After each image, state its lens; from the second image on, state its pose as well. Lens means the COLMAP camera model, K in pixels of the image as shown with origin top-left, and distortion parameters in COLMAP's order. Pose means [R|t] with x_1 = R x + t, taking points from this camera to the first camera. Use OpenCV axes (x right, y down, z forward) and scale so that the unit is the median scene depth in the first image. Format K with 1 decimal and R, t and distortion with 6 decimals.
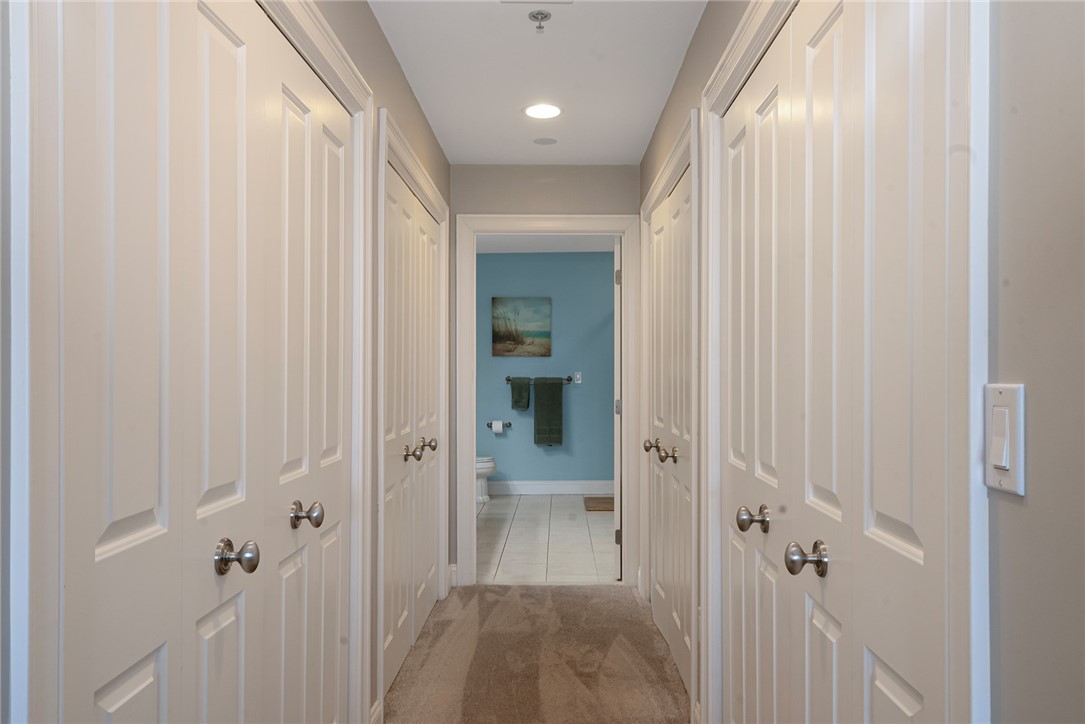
lens RADIAL K [[840.9, 0, 541.4], [0, 840.9, 366.7], [0, 0, 1]] dist [0.000202, 0.000701]
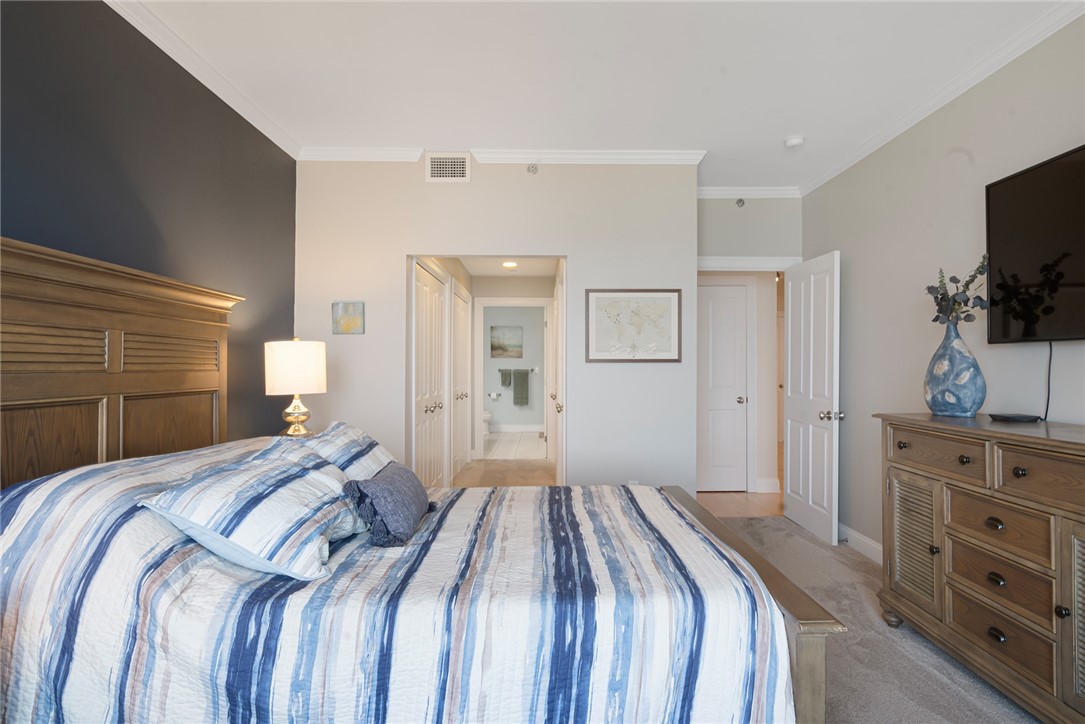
lens RADIAL K [[650.8, 0, 560.4], [0, 650.8, 358.6], [0, 0, 1]] dist [-0.000137, -0.002007]
pose [[0.998935, -0.000031, 0.046147, 0.029662], [0.000276, 0.999986, -0.005303, -0.003078], [-0.046146, 0.005310, 0.998921, -0.456285]]
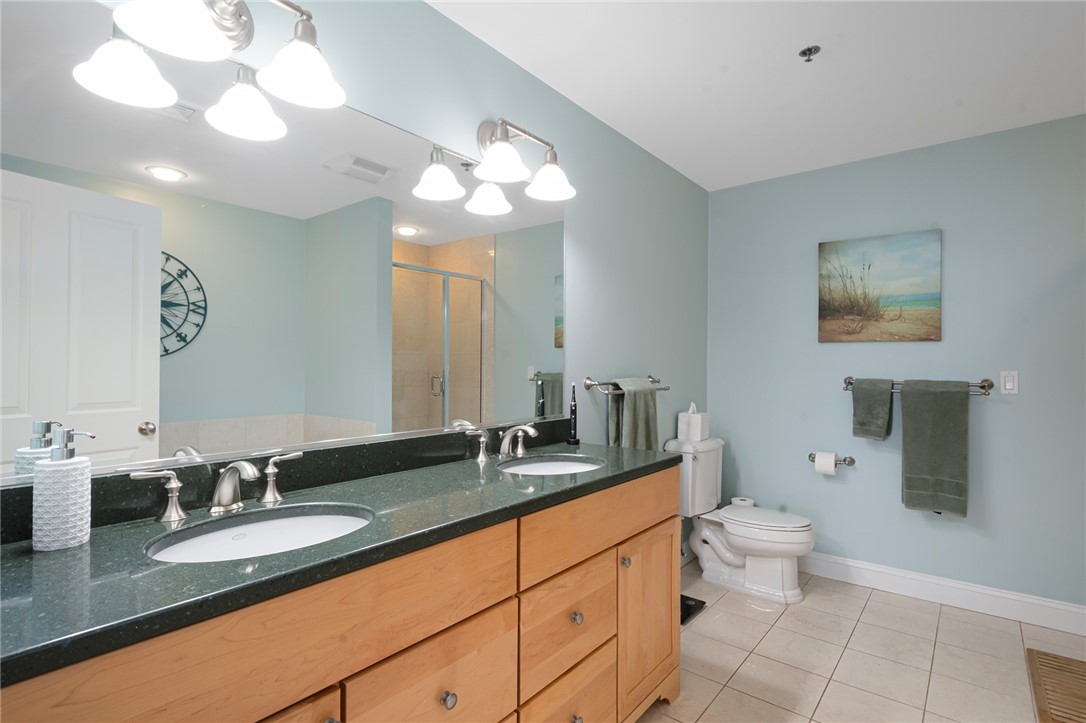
lens RADIAL K [[513.6, 0, 553.0], [0, 513.6, 362.7], [0, 0, 1]] dist [-0.000358, -0.000218]
pose [[0.790852, 0.009776, -0.611930, 0.015702], [-0.008015, 0.999952, 0.005616, 0.001546], [0.611955, 0.000463, 0.790892, 0.600528]]
